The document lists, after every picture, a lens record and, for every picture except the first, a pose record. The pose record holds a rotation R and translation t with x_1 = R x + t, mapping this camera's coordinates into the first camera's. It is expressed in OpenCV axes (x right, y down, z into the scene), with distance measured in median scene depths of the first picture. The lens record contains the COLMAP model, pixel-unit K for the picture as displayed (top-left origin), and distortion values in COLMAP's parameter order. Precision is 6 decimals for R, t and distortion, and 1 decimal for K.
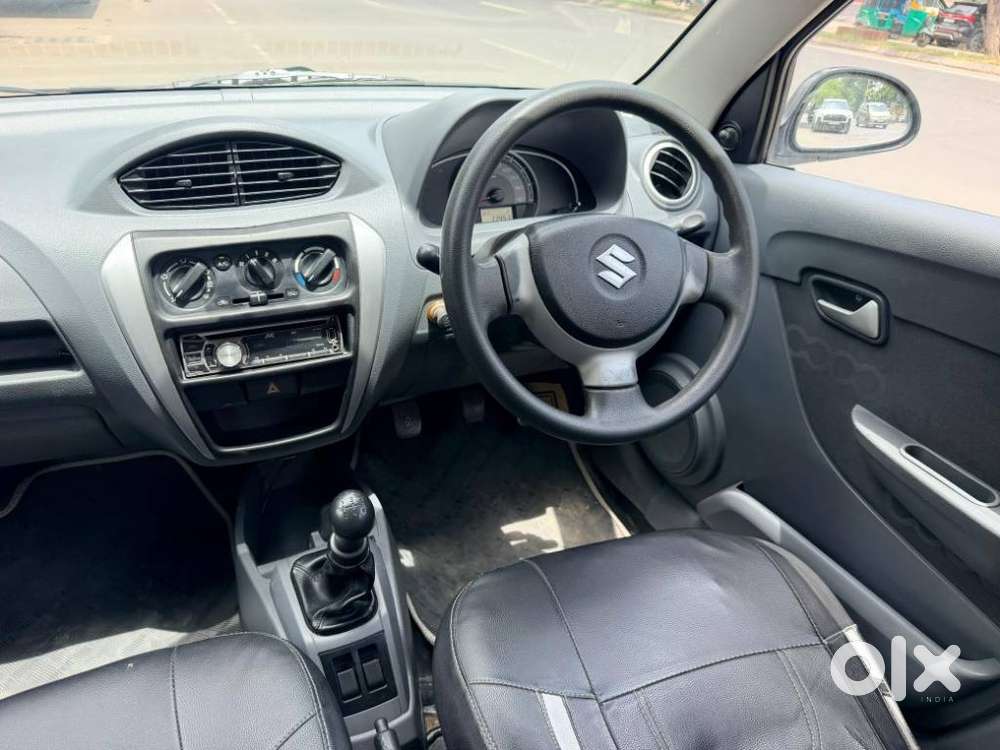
lens RADIAL K [[701.7, 0, 501.7], [0, 701.7, 389.5], [0, 0, 1]] dist [0.092309, -0.173024]
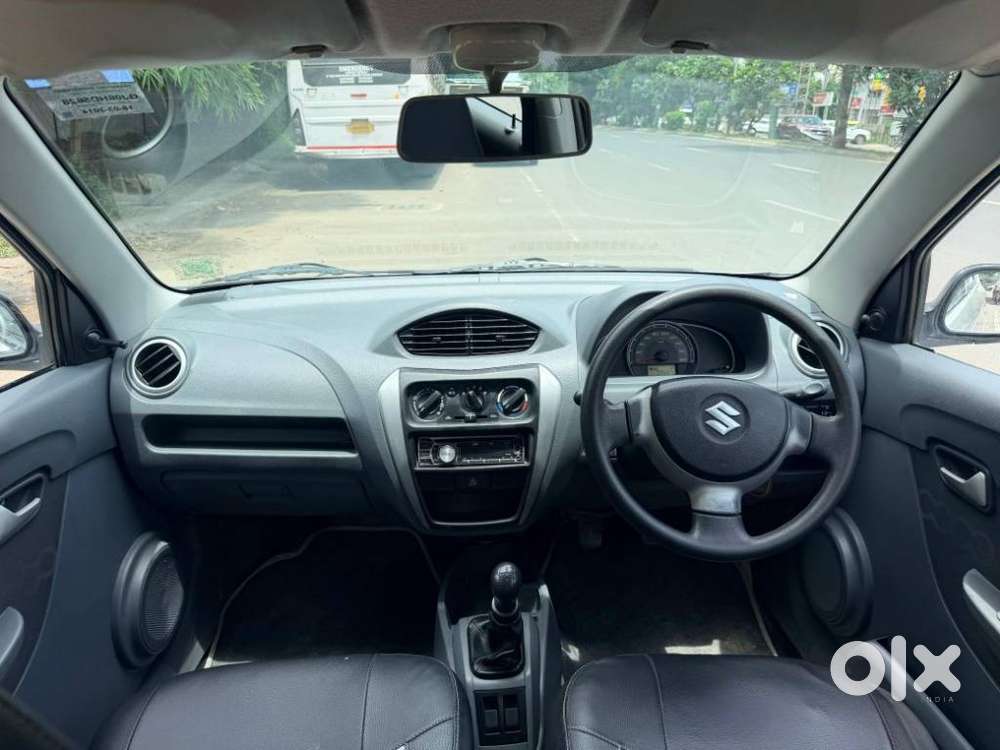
lens RADIAL K [[716.0, 0, 500.0], [0, 716.0, 375.0], [0, 0, 1]] dist [0.033753, -0.050057]
pose [[0.924920, 0.070627, -0.373543, 0.246417], [-0.147593, 0.972228, -0.181628, 0.043267], [0.350341, 0.223124, 0.909657, -0.323844]]
